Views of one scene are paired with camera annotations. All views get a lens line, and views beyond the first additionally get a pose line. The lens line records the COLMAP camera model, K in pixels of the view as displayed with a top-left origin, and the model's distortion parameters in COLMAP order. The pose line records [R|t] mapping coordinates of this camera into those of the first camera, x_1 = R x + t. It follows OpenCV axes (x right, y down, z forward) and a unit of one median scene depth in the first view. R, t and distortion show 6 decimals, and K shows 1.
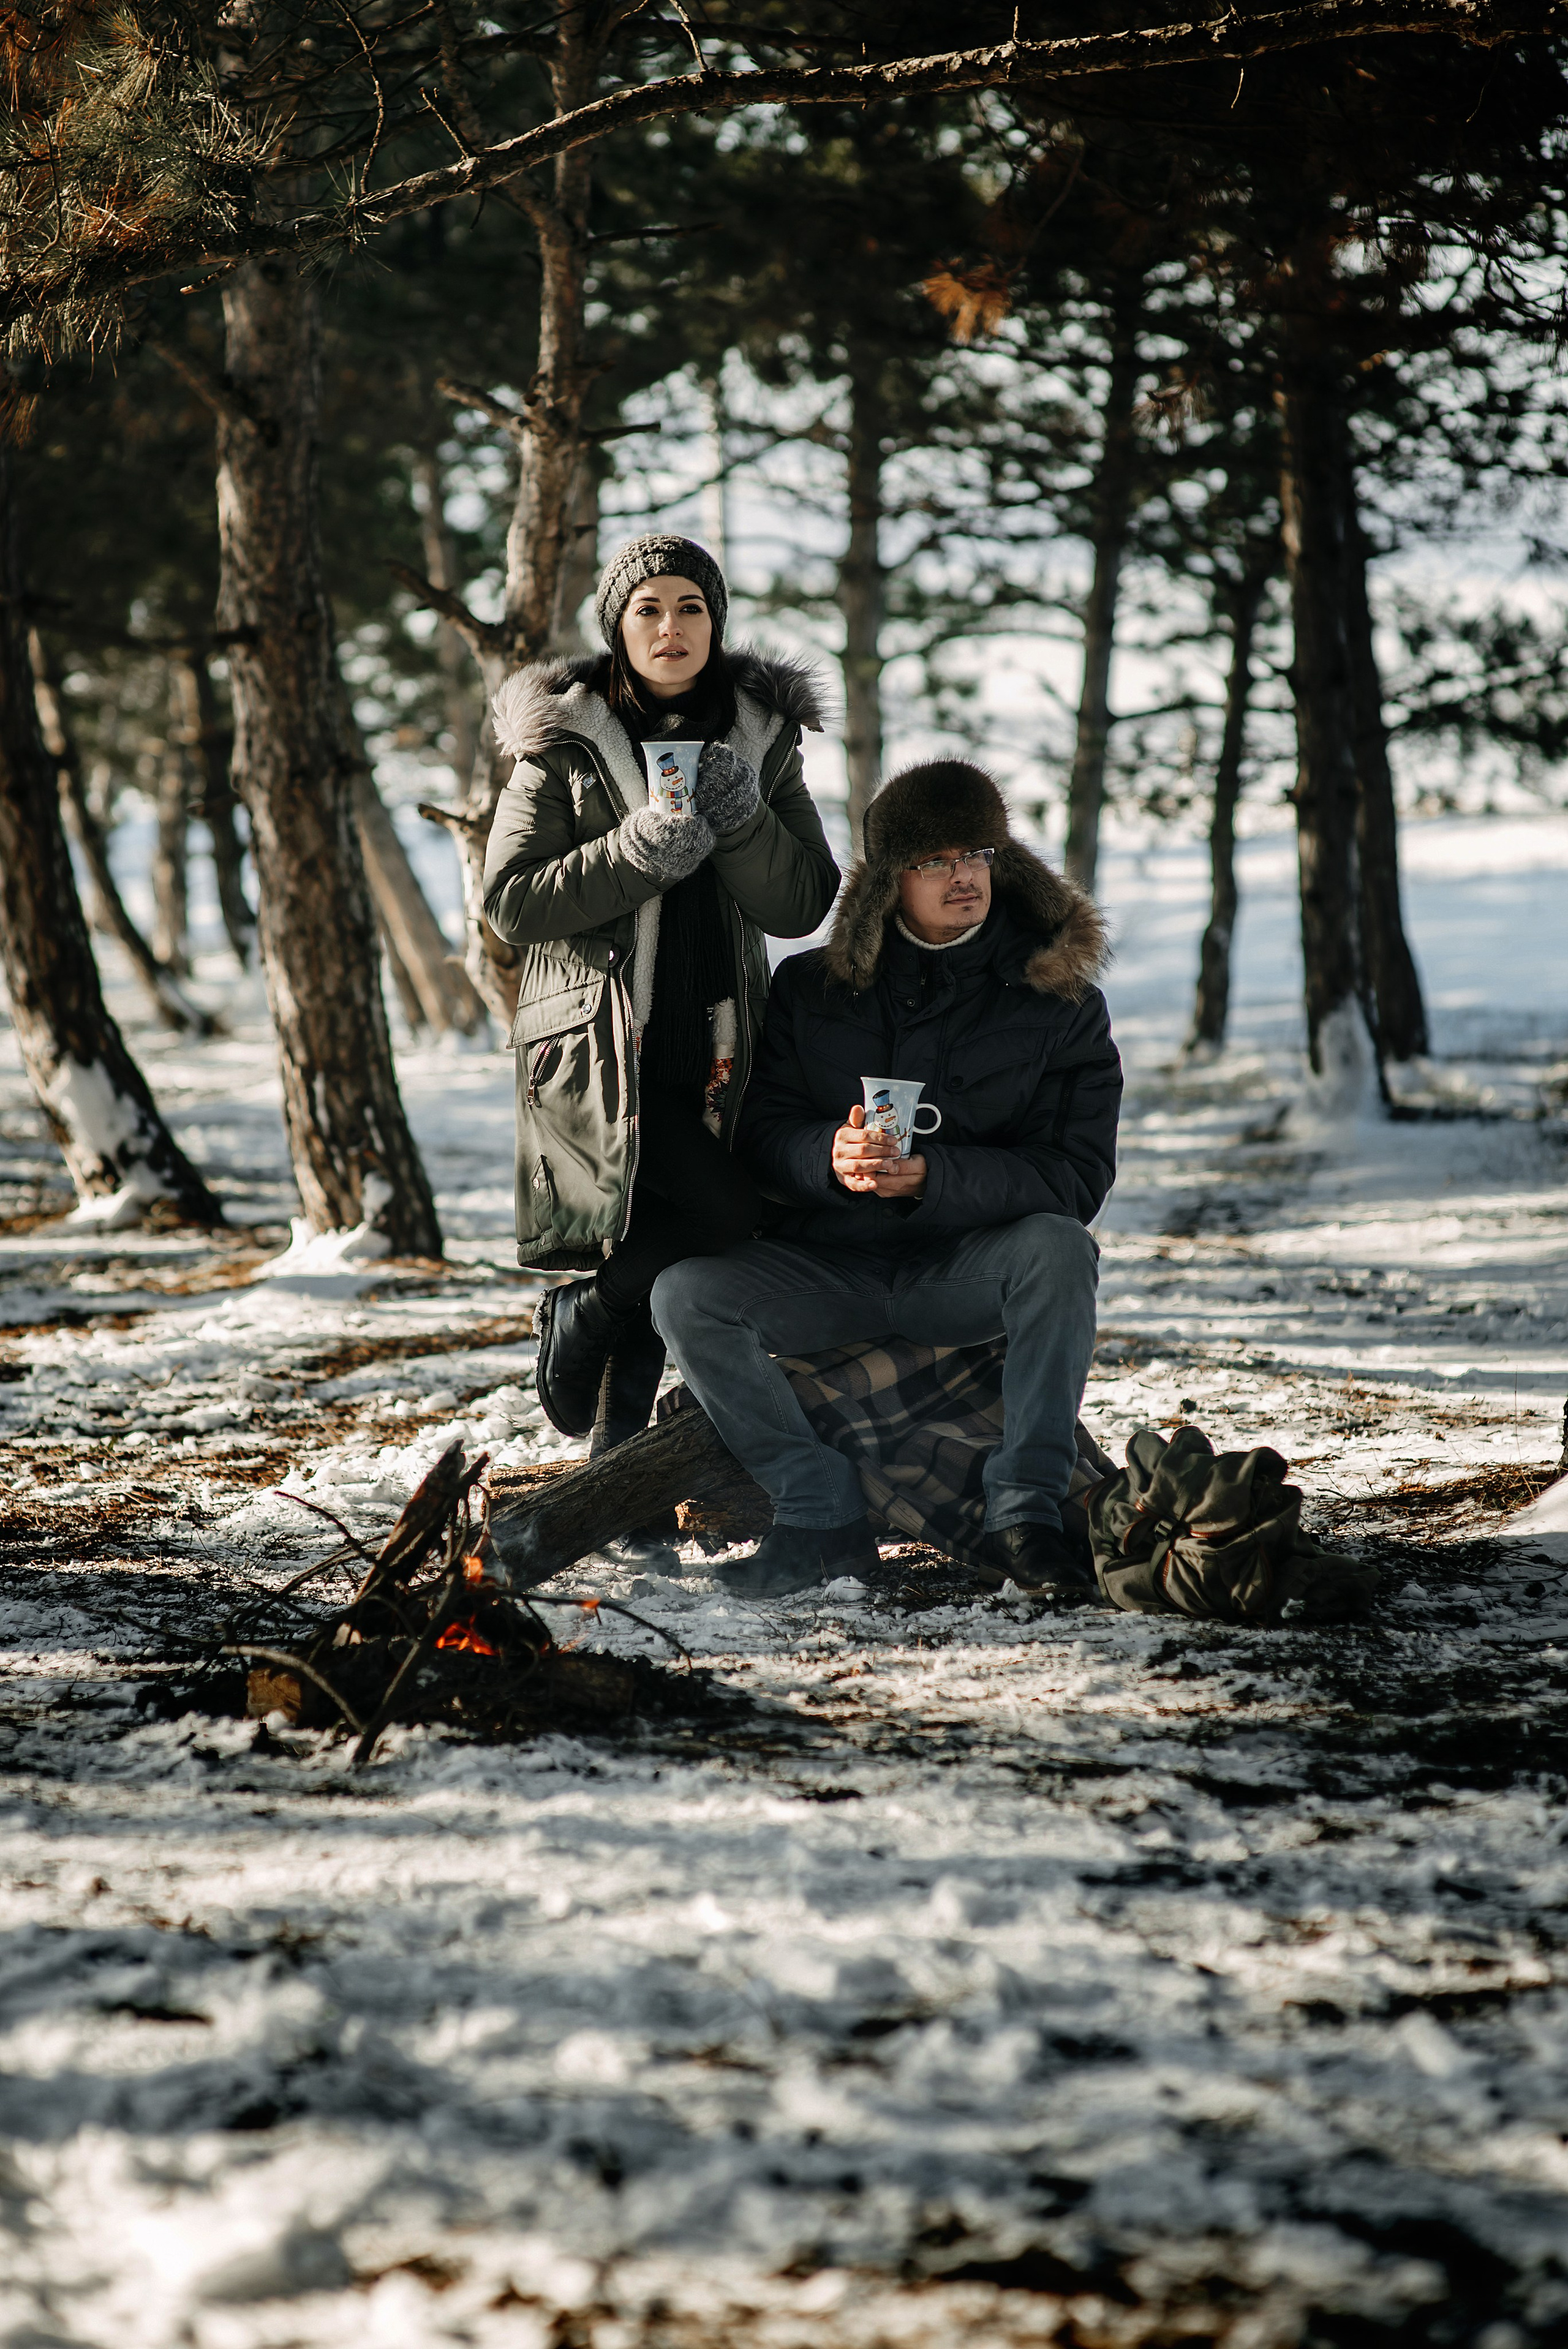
lens RADIAL K [[5623.8, 0, 783.6], [0, 5623.8, 1376.9], [0, 0, 1]] dist [-0.059765, -0.814466]
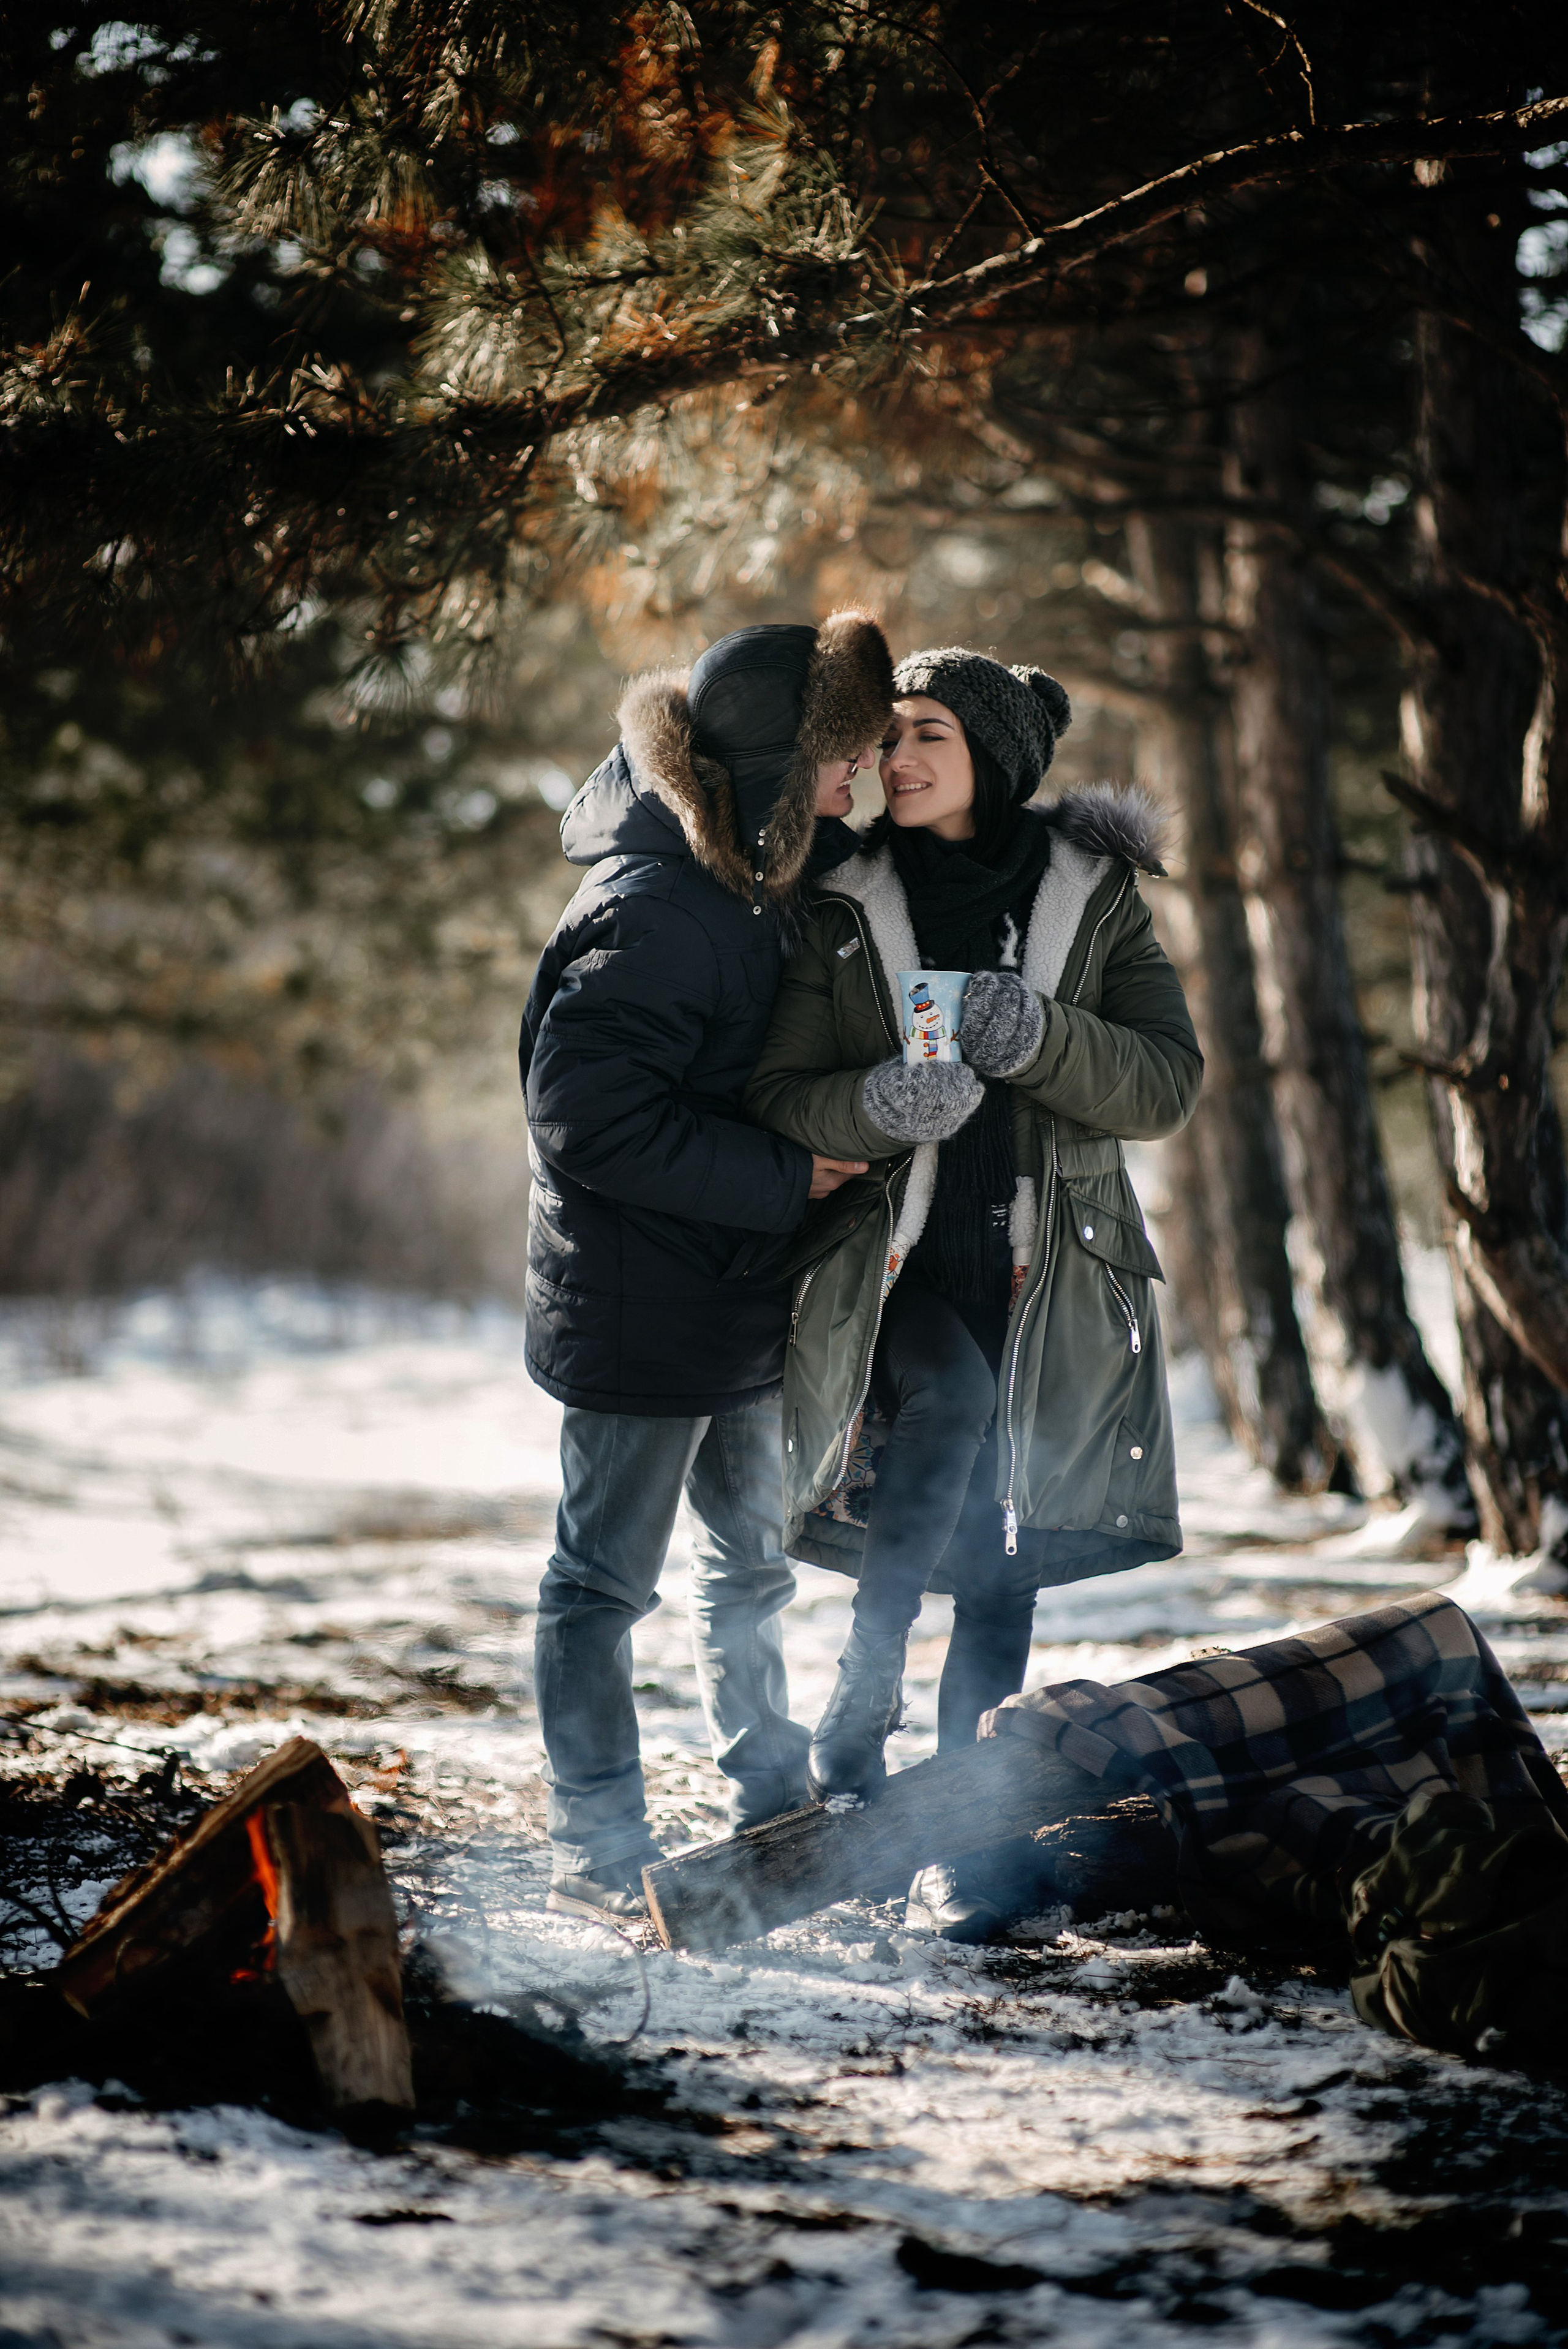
lens RADIAL K [[5623.8, 0, 783.6], [0, 5623.8, 1376.9], [0, 0, 1]] dist [-0.059765, -0.814466]
pose [[0.923611, 0.038426, -0.381401, 0.154162], [-0.063242, 0.996604, -0.052741, -0.000777], [0.378079, 0.072833, 0.922904, 0.145619]]
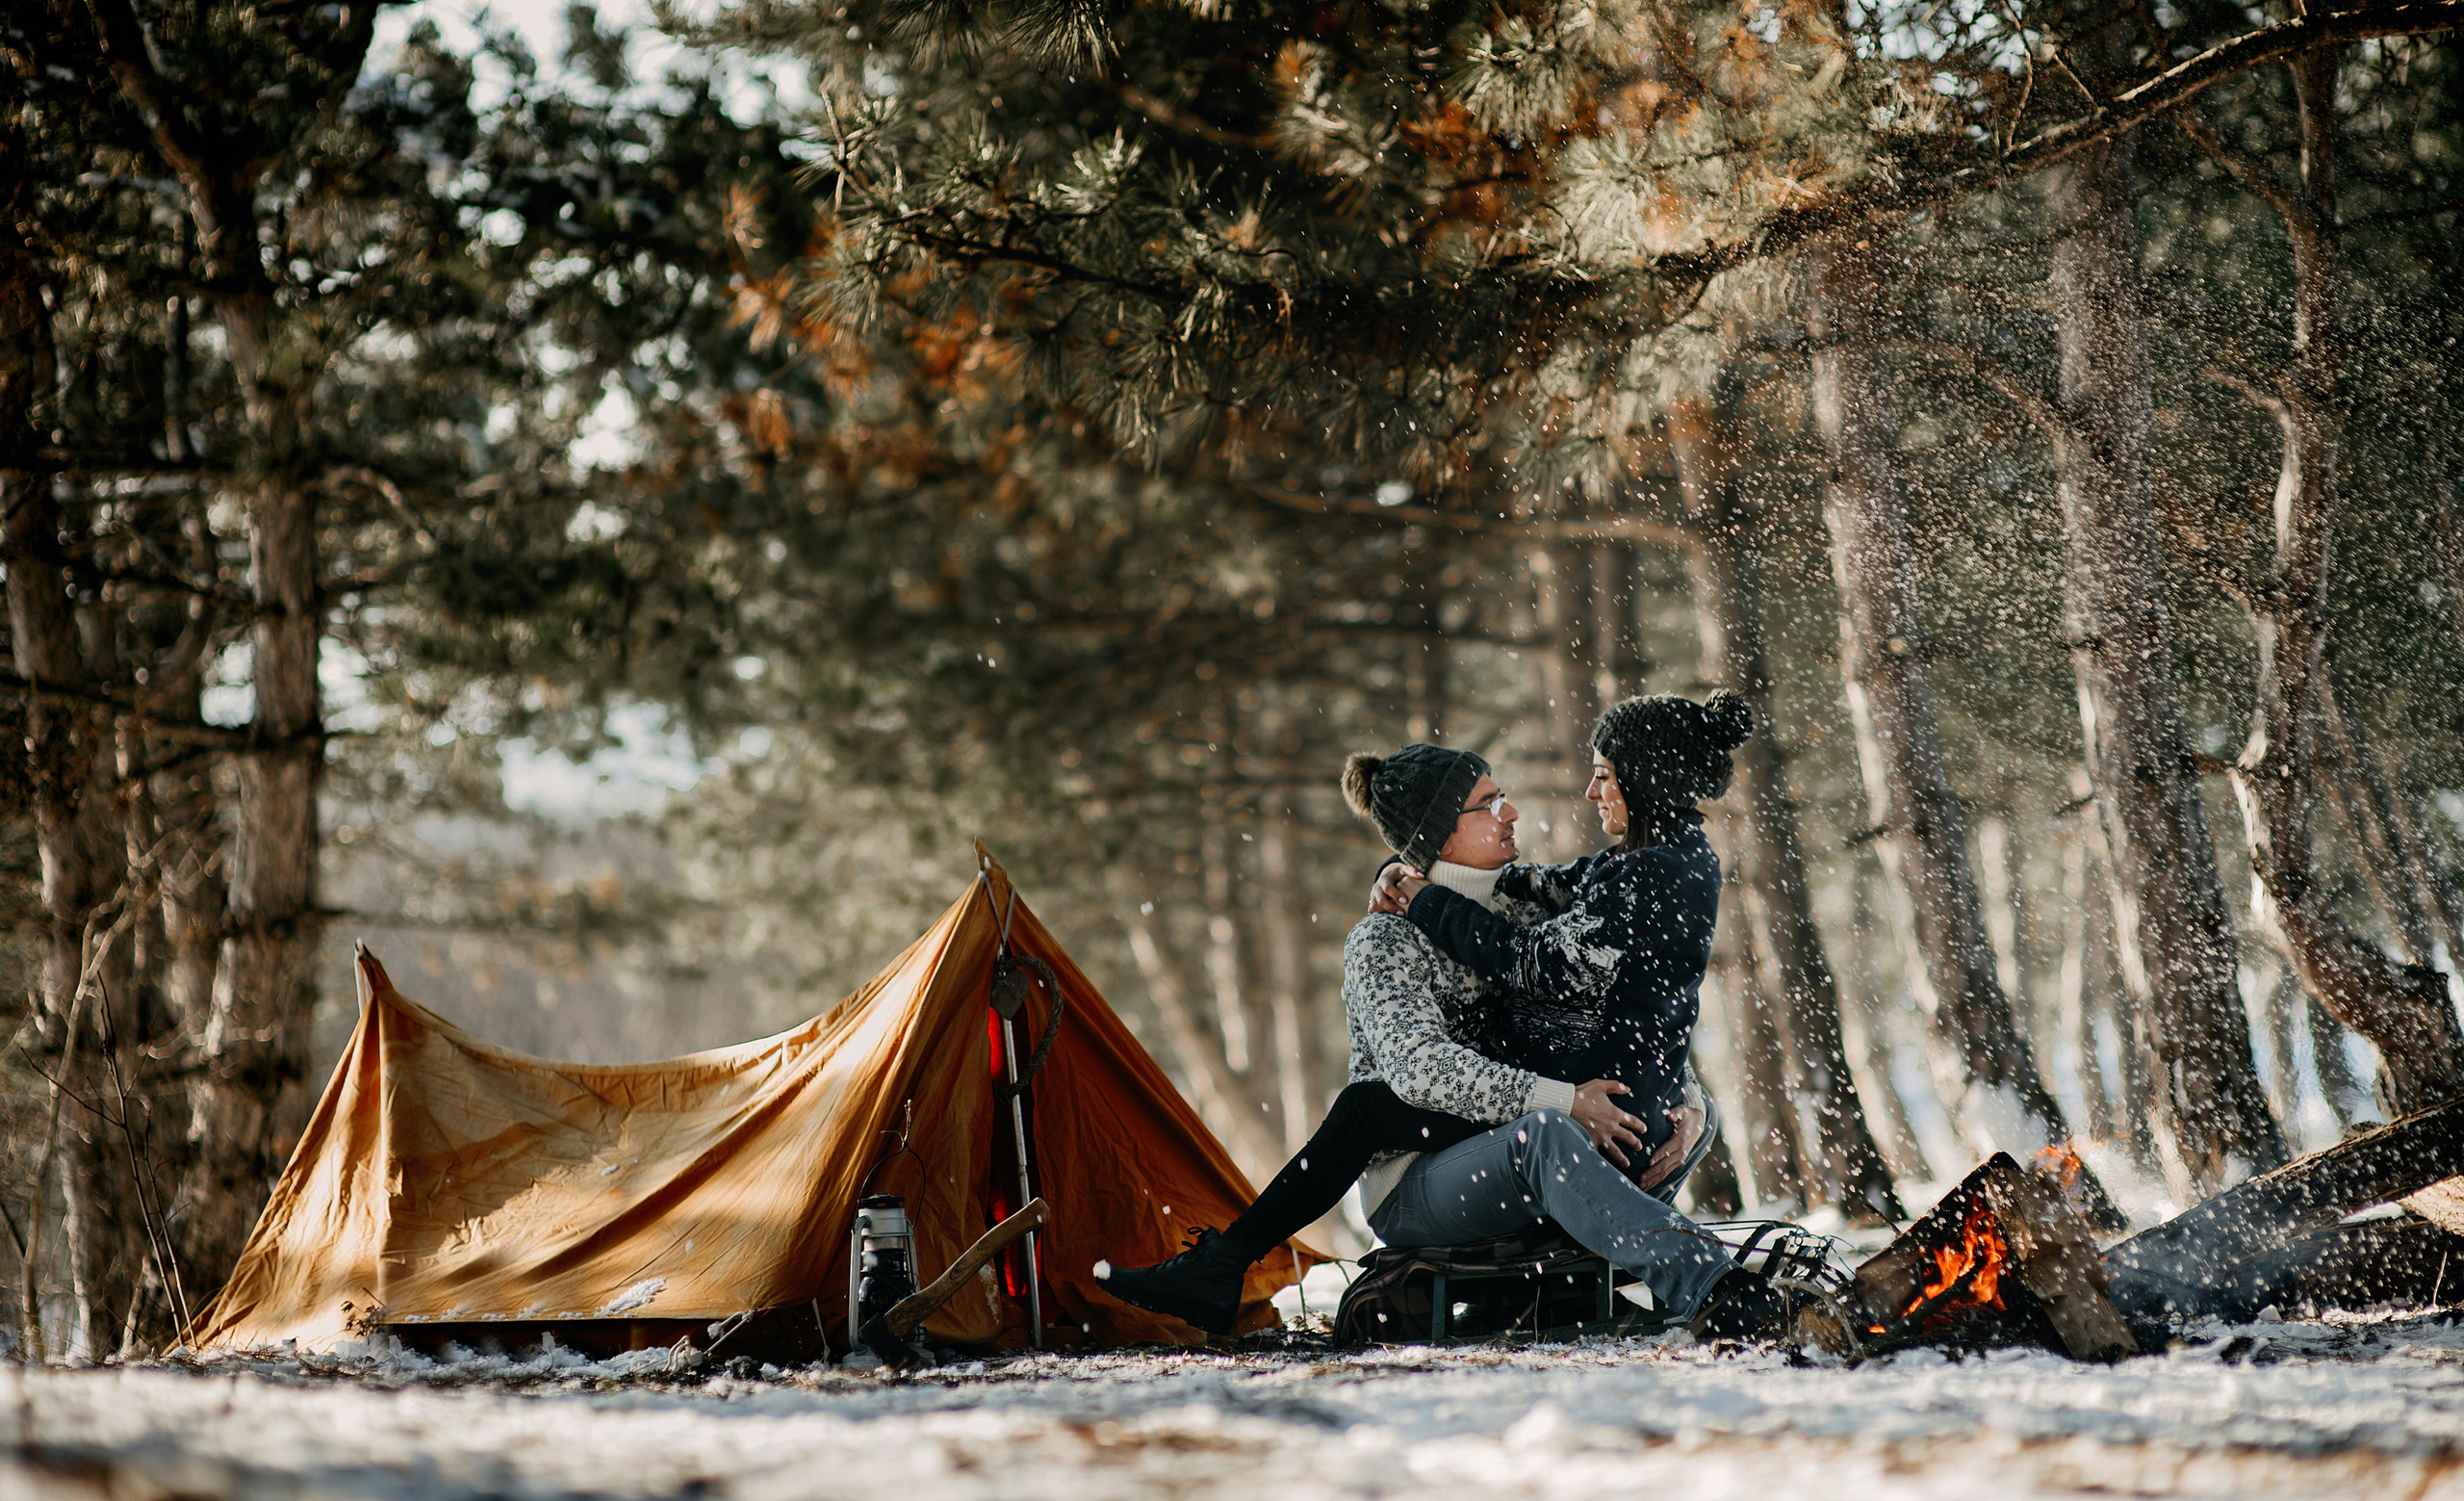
lens RADIAL K [[5980.5, 0, 1204.4], [0, 5980.5, 779.8], [0, 0, 1]] dist [-0.059766, 0.280500]
pose [[0.952533, -0.050305, -0.300249, 0.082915], [0.004463, 0.988454, -0.151453, 0.063975], [0.304401, 0.142924, 0.941760, -0.111807]]
